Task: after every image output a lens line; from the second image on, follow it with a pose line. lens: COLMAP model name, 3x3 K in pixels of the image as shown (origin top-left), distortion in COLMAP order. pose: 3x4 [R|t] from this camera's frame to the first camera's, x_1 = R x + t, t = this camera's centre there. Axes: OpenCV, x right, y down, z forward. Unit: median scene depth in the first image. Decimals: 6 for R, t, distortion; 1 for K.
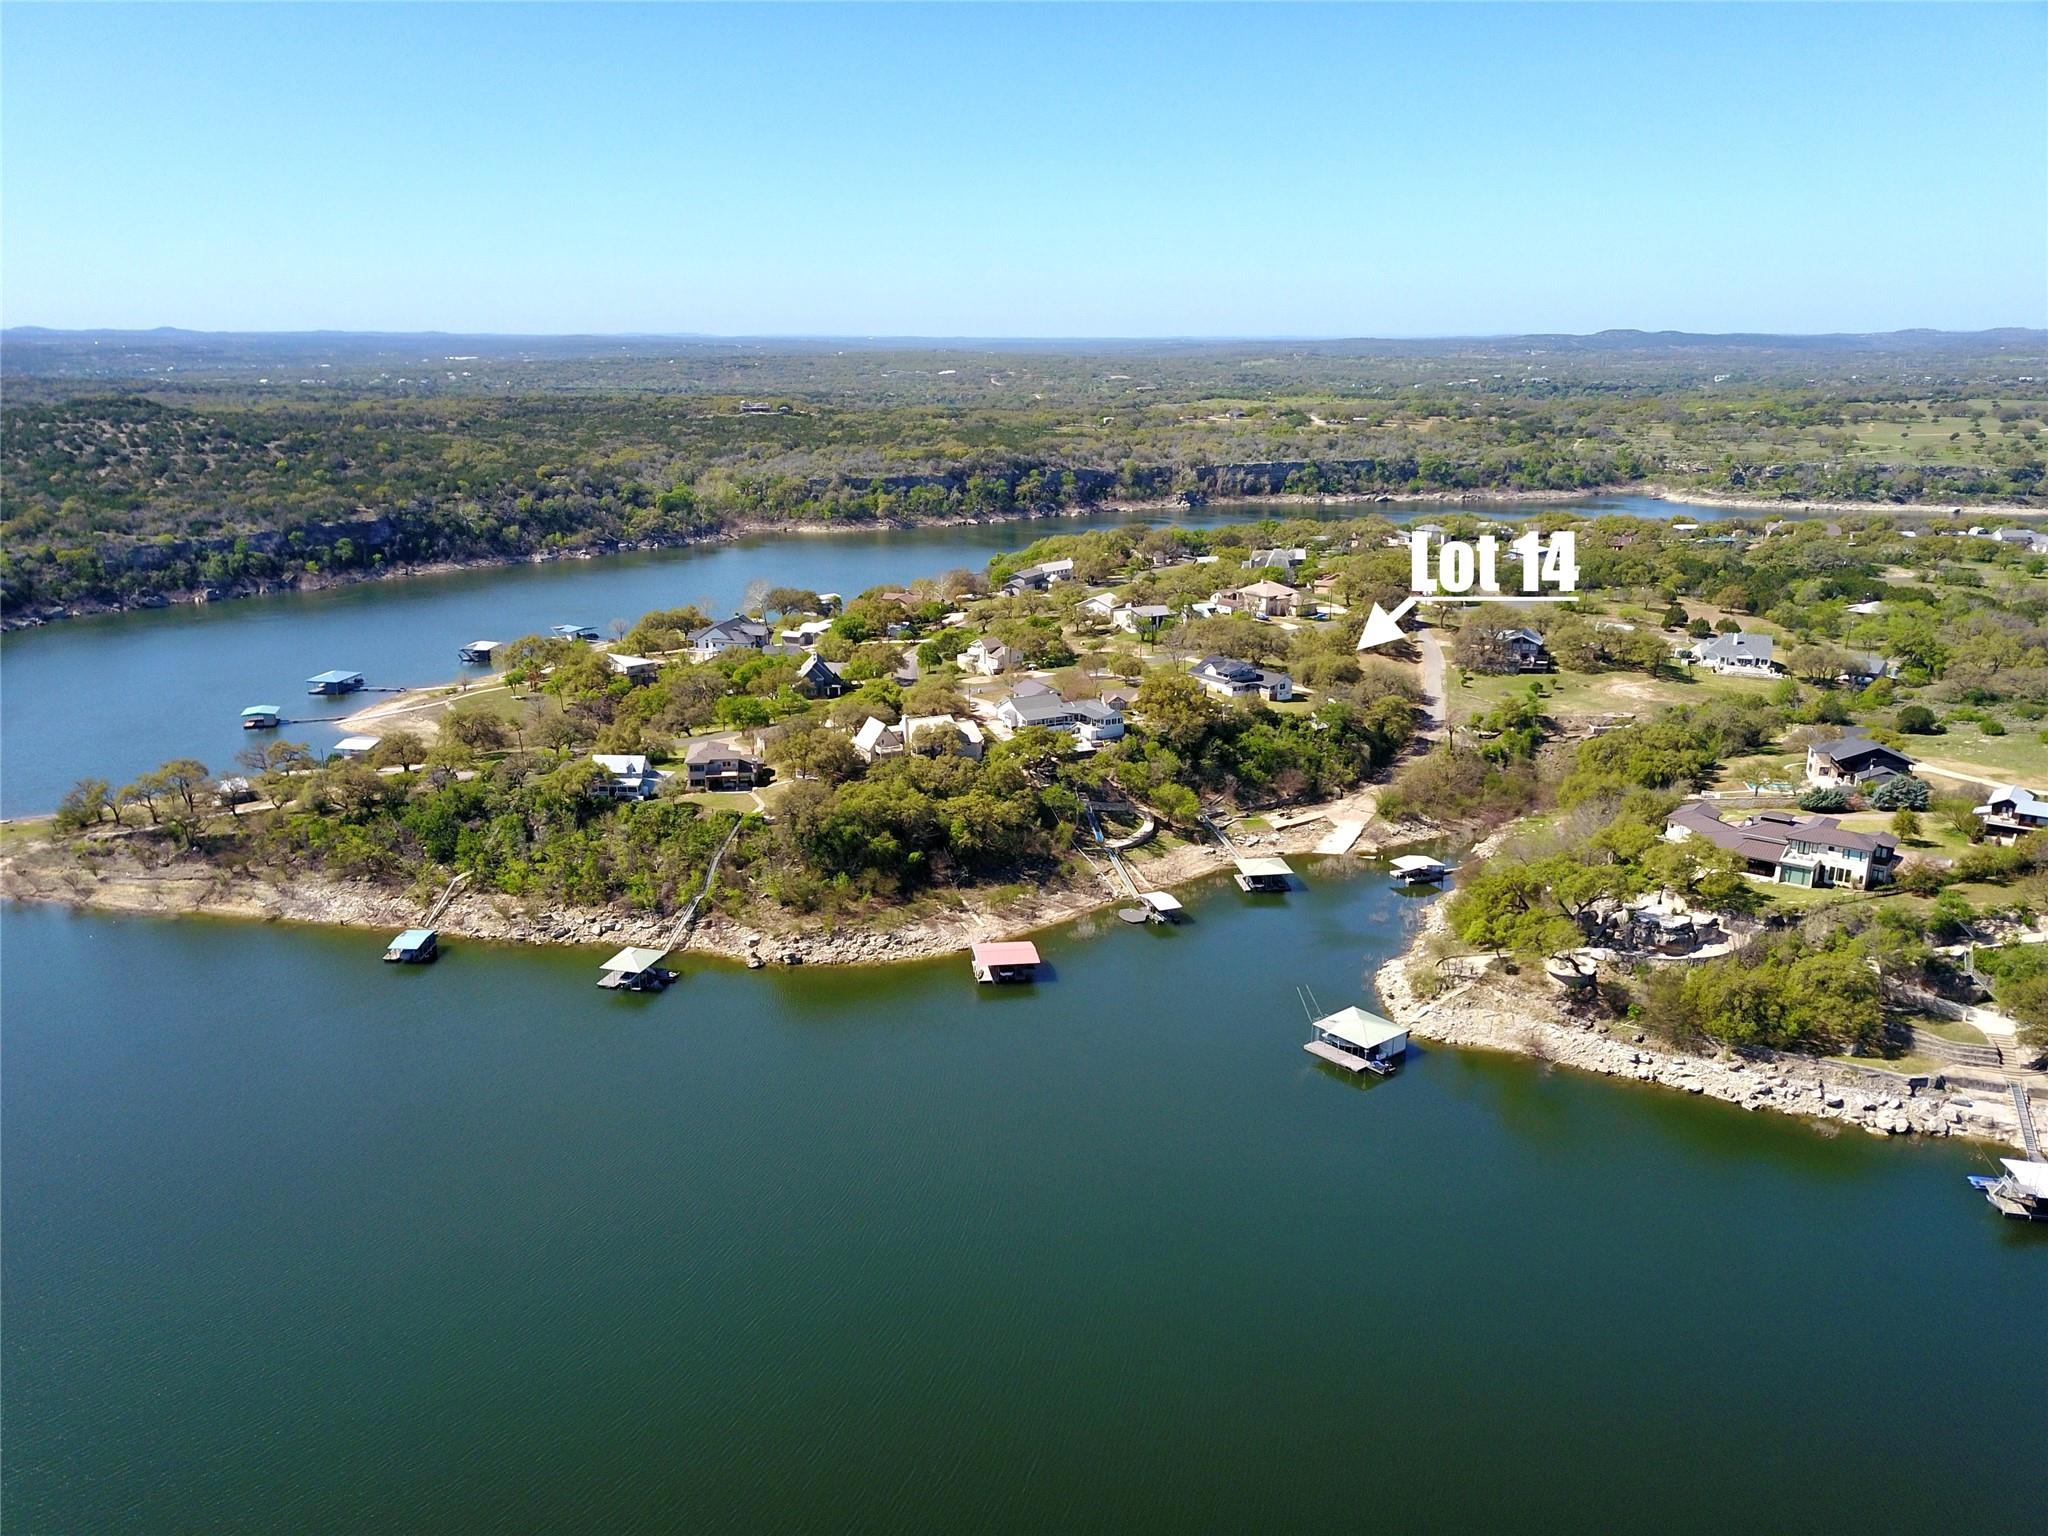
lens RADIAL K [[1570.1, 0, 1028.9], [0, 1570.1, 782.7], [0, 0, 1]] dist [0.023266, -0.024285]
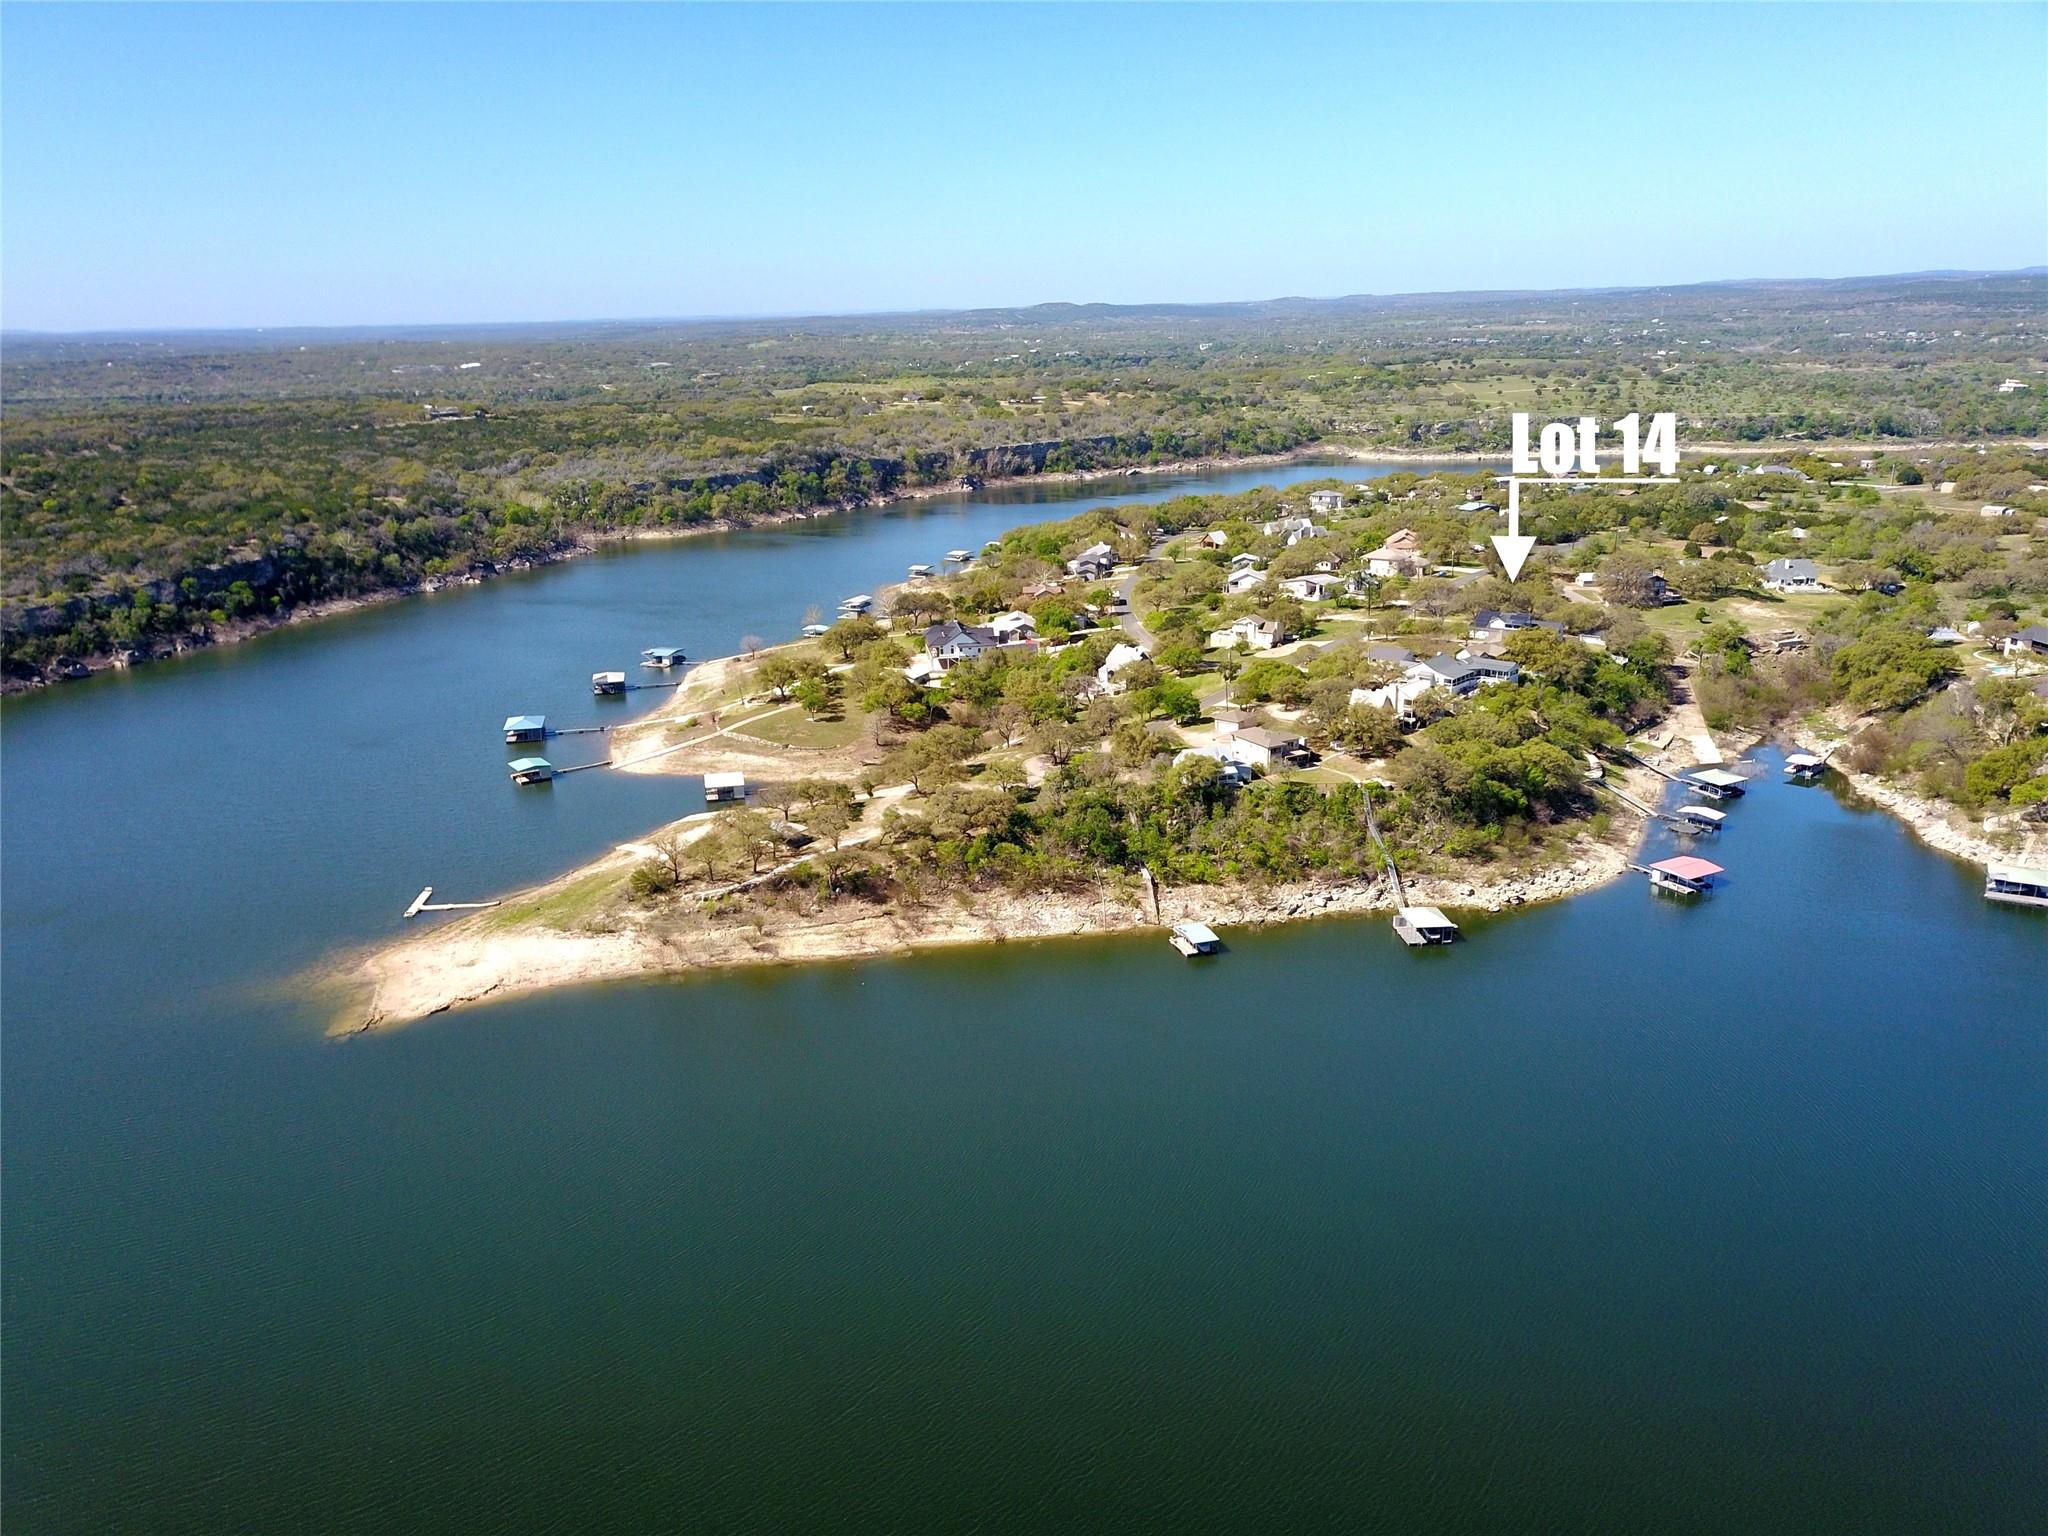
lens RADIAL K [[1570.1, 0, 1025.3], [0, 1570.1, 780.2], [0, 0, 1]] dist [0.023266, -0.024285]
pose [[0.936654, -0.122009, 0.328319, -0.252131], [0.118413, 0.992480, 0.031005, -0.014878], [-0.329633, 0.009836, 0.944058, 0.013908]]
